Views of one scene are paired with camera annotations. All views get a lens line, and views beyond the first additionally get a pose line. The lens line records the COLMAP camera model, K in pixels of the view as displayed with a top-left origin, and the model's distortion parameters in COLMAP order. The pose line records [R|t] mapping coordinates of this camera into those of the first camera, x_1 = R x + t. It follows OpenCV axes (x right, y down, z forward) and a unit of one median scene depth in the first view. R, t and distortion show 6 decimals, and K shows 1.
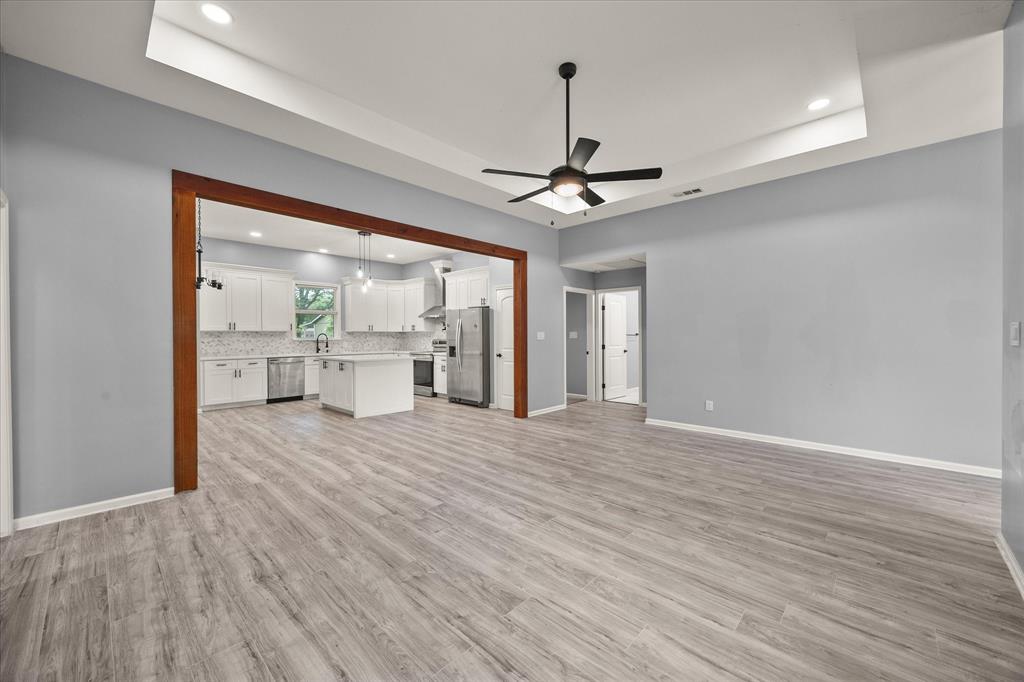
lens RADIAL K [[398.8, 0, 512.2], [0, 398.8, 336.9], [0, 0, 1]] dist [0.006006, -0.000321]
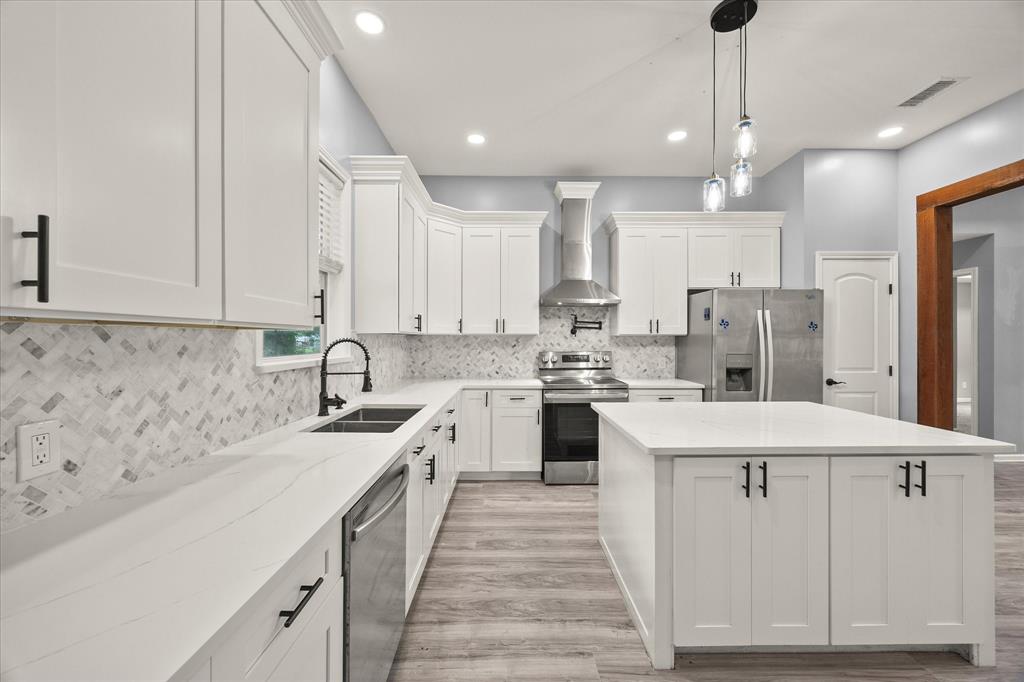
lens RADIAL K [[398.8, 0, 512.7], [0, 398.8, 339.9], [0, 0, 1]] dist [0.006006, -0.000321]
pose [[0.717614, 0.002840, 0.696435, -0.588089], [0.000075, 0.999991, -0.004156, -0.006796], [-0.696441, 0.003034, 0.717608, 0.744789]]
